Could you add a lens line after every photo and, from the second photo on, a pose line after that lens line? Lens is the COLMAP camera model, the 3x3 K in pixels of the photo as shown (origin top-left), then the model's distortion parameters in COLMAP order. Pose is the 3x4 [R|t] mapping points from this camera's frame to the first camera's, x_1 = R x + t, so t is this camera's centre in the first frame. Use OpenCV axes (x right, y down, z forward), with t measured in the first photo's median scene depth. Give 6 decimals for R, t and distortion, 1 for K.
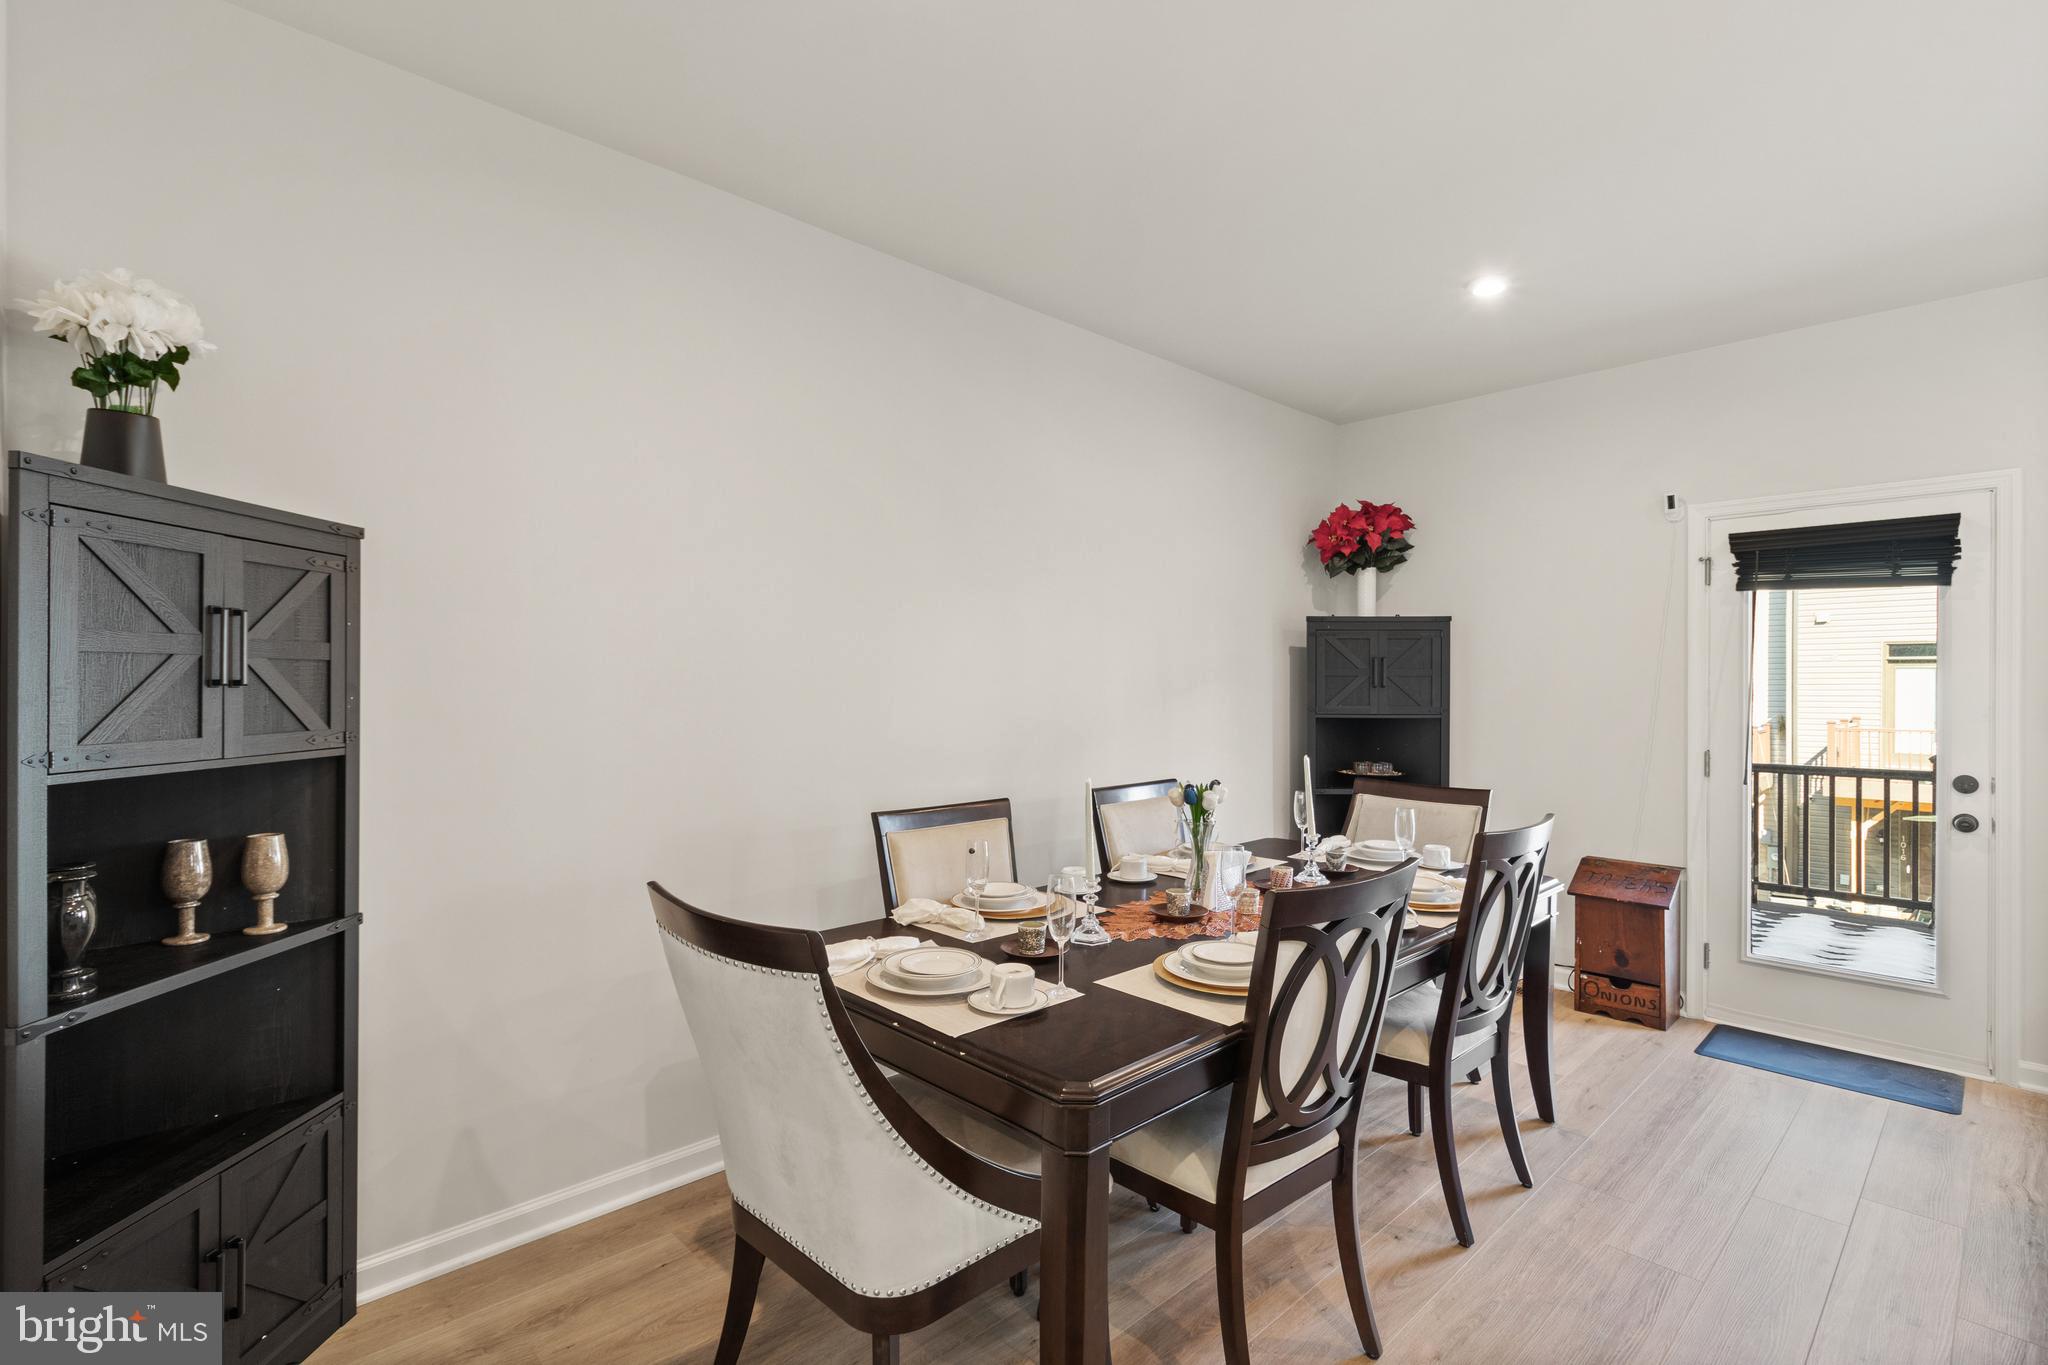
lens RADIAL K [[951.1, 0, 1024.0], [0, 951.1, 682.5], [0, 0, 1]] dist [0.001607, 0.000057]
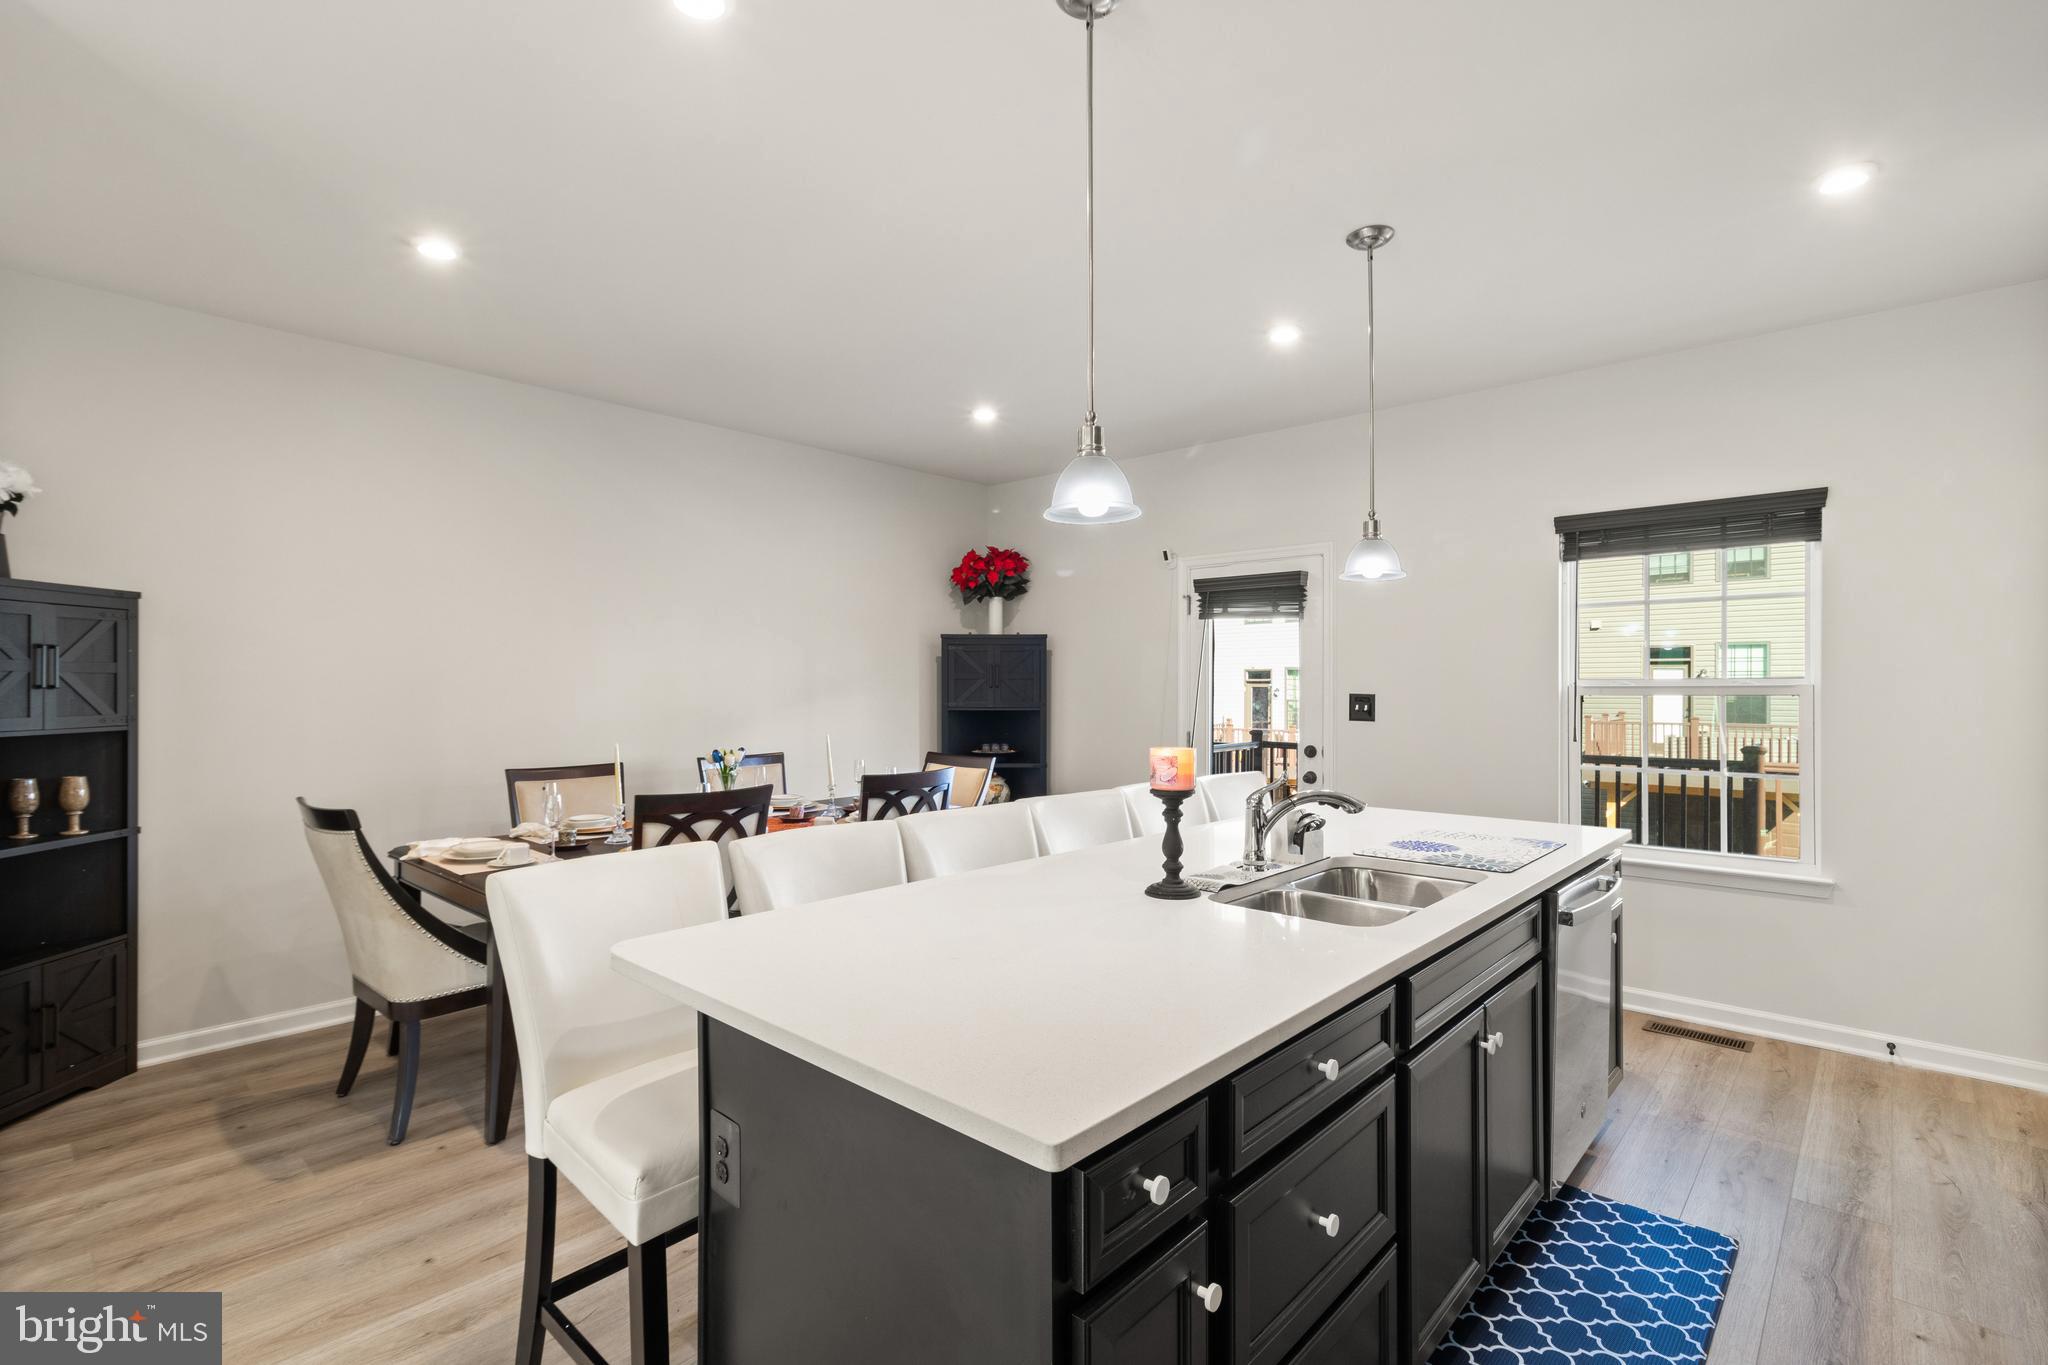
lens RADIAL K [[947.0, 0, 1028.0], [0, 947.0, 682.5], [0, 0, 1]] dist [0.000138, 0.000267]
pose [[0.997322, -0.001811, 0.073113, 0.574107], [0.001822, 0.999998, -0.000077, -0.002816], [-0.073113, 0.000210, 0.997324, -0.597438]]
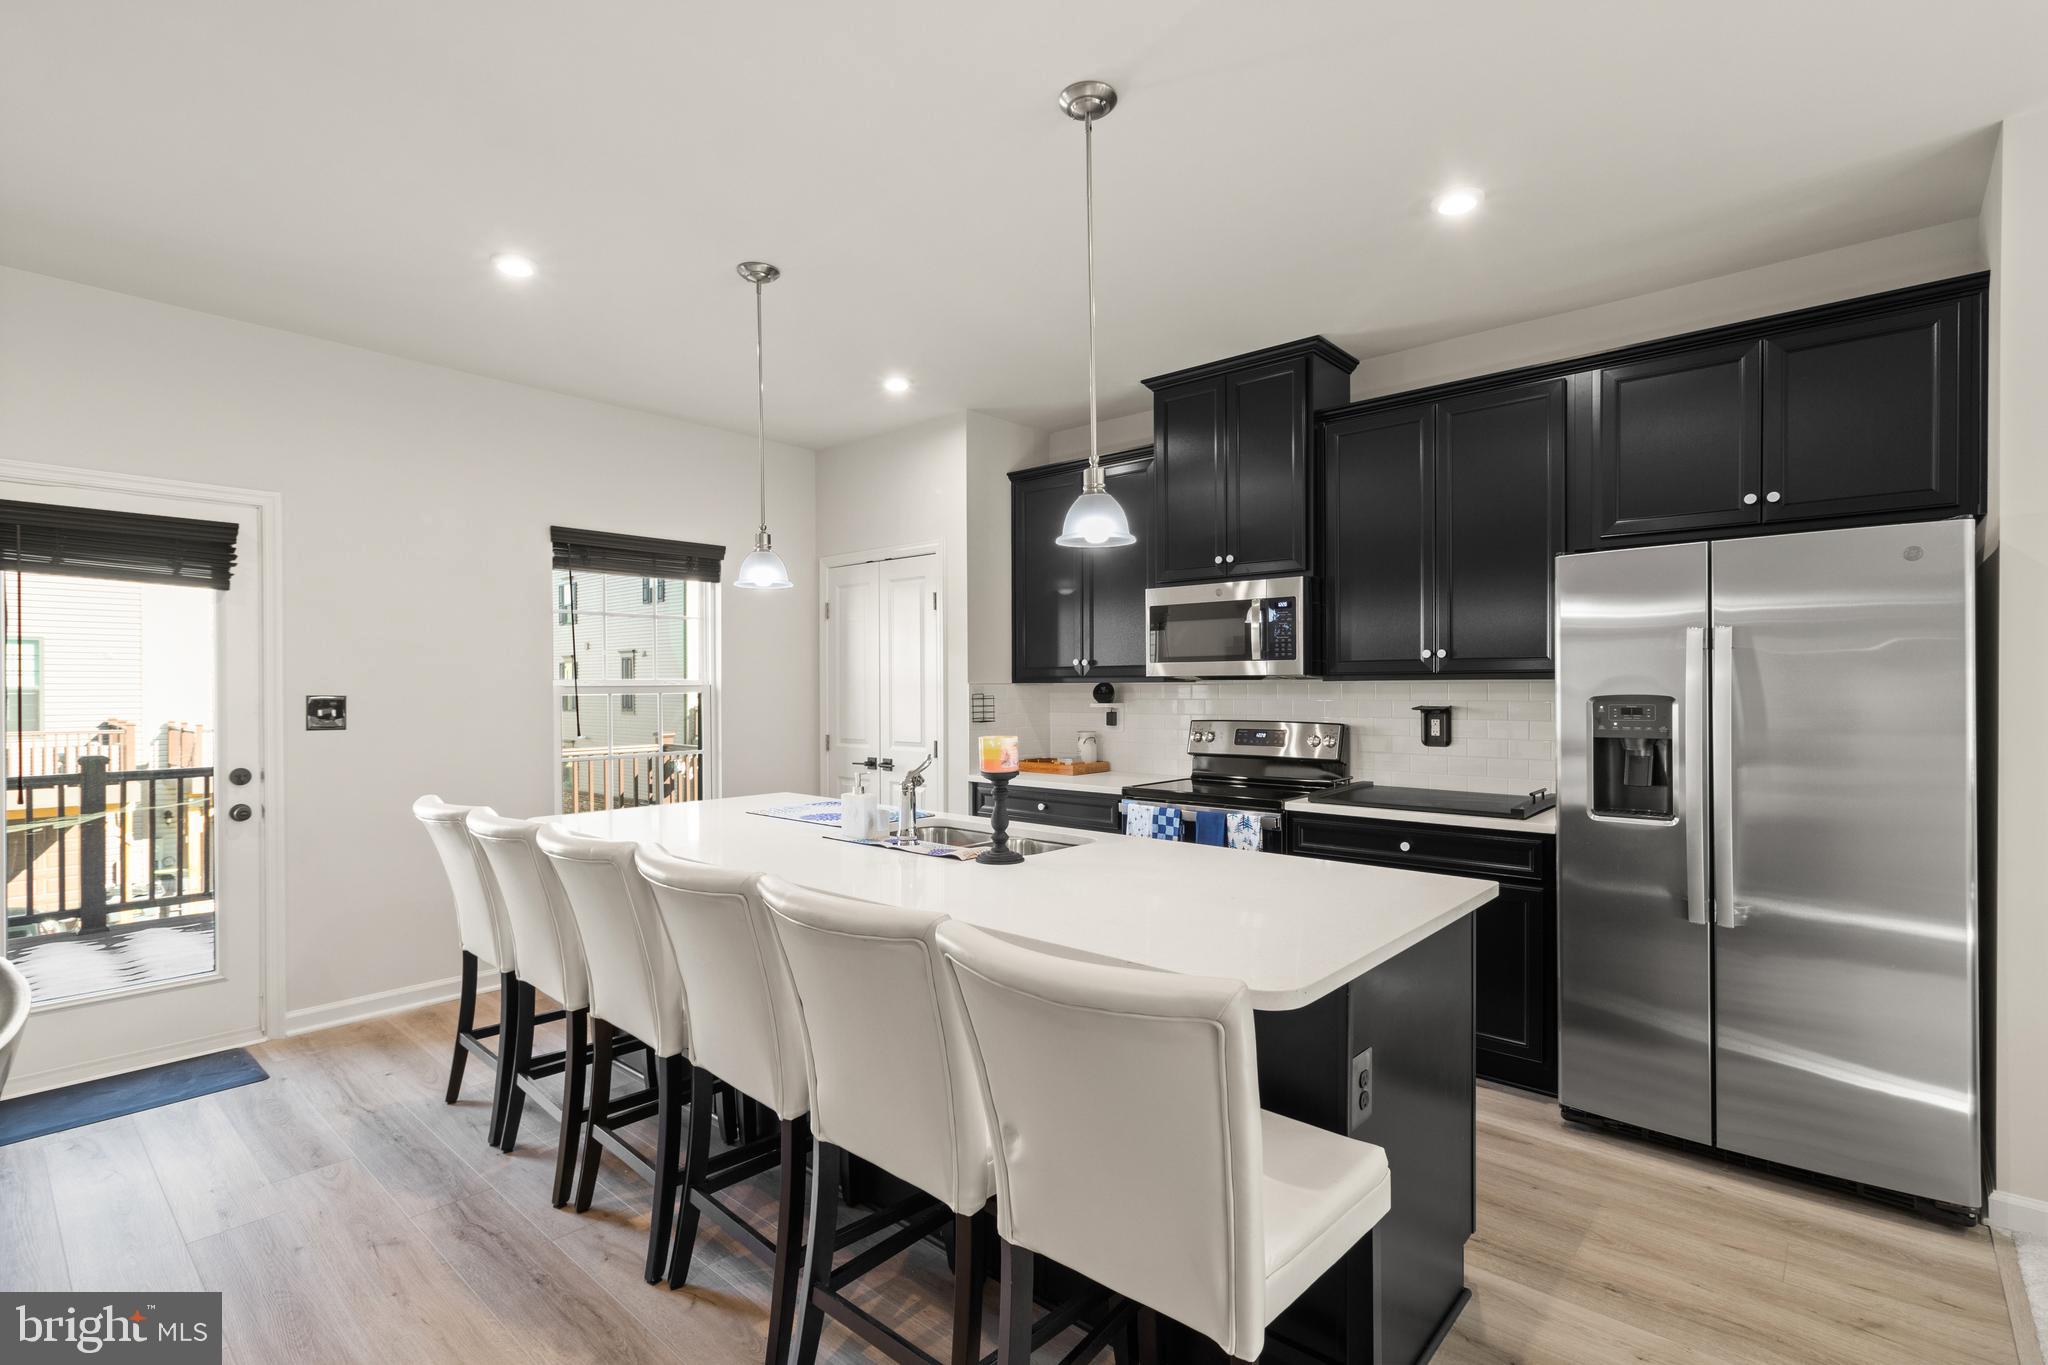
lens RADIAL K [[954.6, 0, 1008.6], [0, 954.6, 690.0], [0, 0, 1]] dist [0.010231, 0.000853]
pose [[-0.069754, -0.004011, 0.997556, -0.206905], [-0.003955, 0.999985, 0.003744, 0.002070], [-0.997556, -0.003684, -0.069769, 0.275222]]
